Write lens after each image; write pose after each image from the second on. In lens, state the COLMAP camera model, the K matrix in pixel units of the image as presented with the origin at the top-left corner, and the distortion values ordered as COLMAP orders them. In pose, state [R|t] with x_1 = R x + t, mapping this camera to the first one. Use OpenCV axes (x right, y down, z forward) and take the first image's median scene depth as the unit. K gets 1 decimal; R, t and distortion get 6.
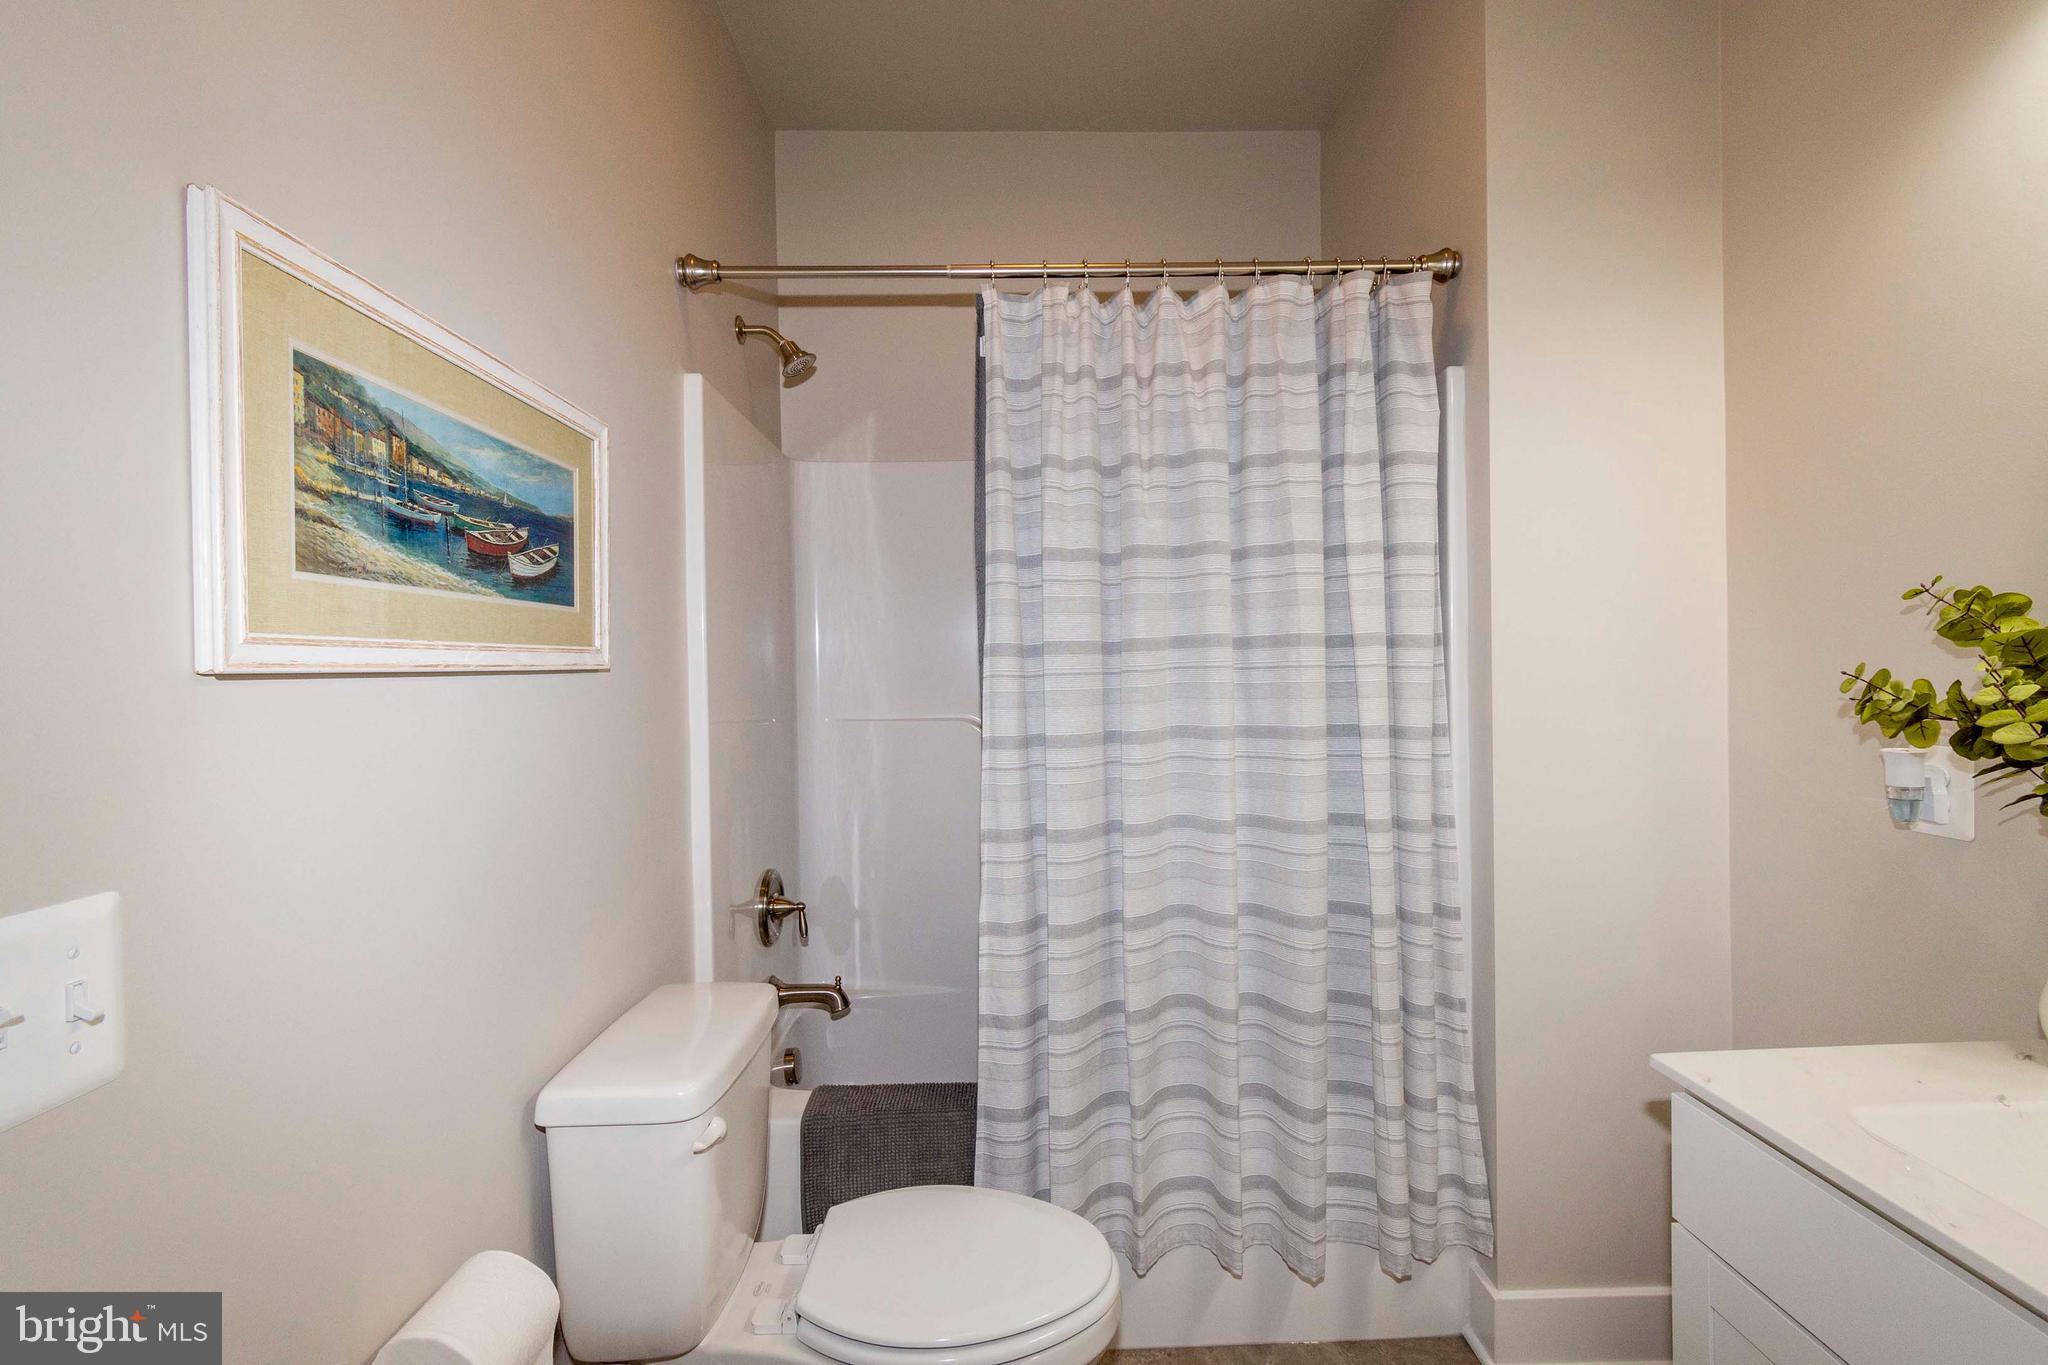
lens RADIAL K [[955.7, 0, 1024.0], [0, 955.7, 682.5], [0, 0, 1]] dist [0.010605, 0.000026]
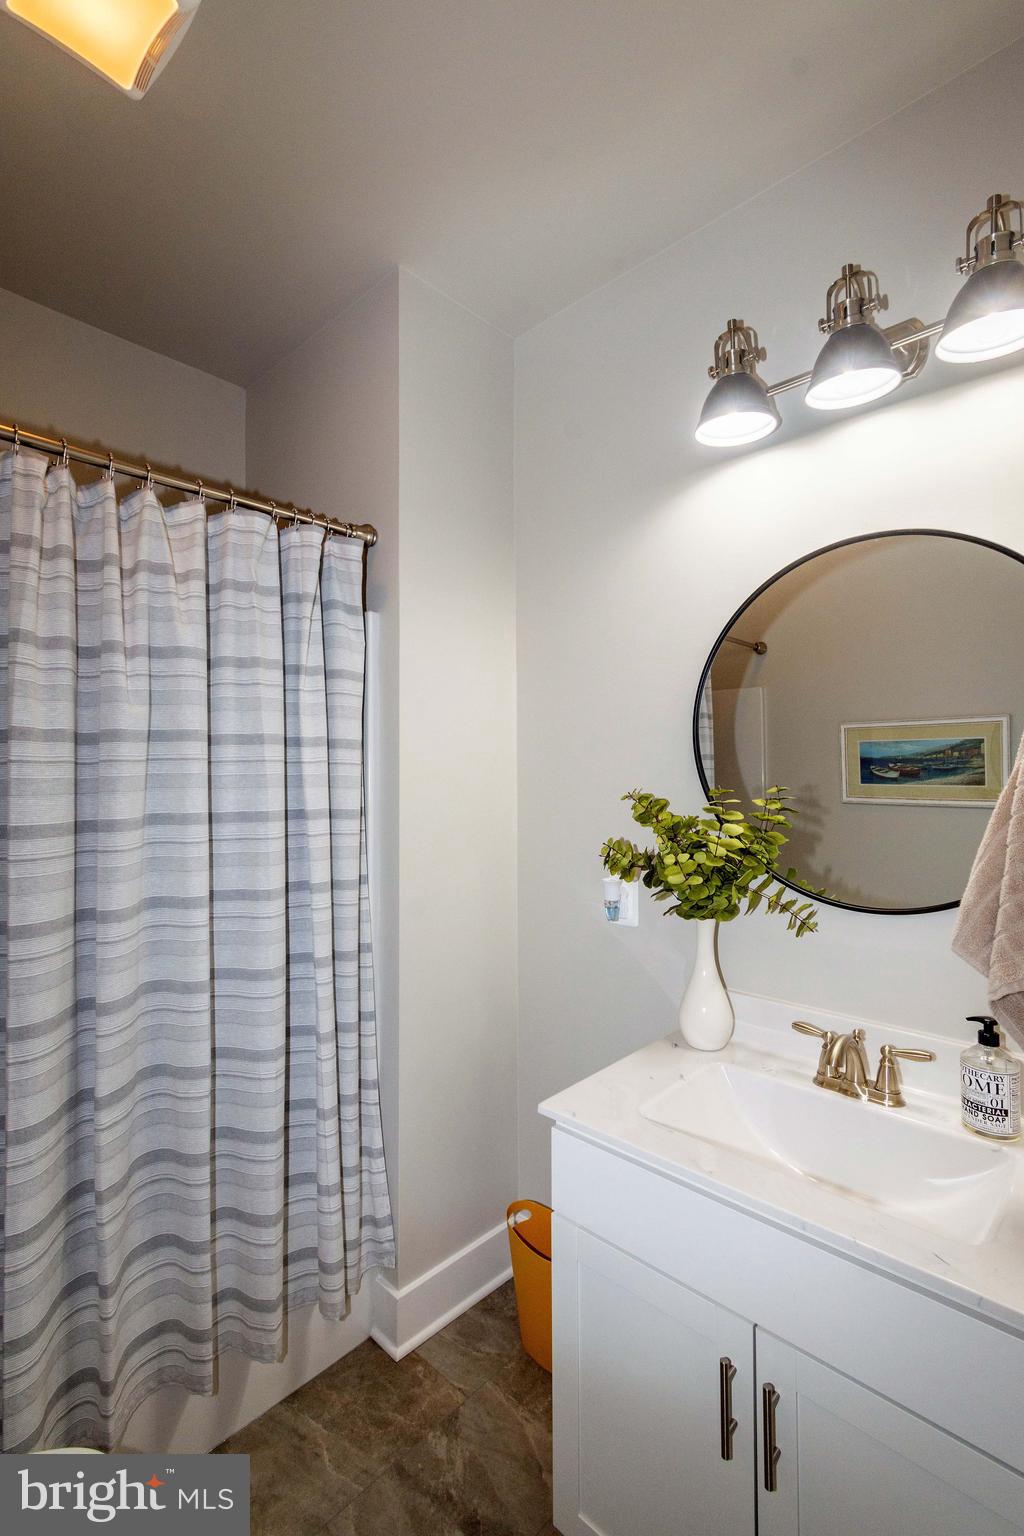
lens RADIAL K [[716.8, 0, 512.0], [0, 716.8, 768.0], [0, 0, 1]] dist [0.010605, 0.000026]
pose [[0.701879, 0.020988, 0.711986, -0.134888], [0.001757, 0.999512, -0.031197, -0.075238], [-0.712294, 0.023147, 0.701500, 0.148916]]
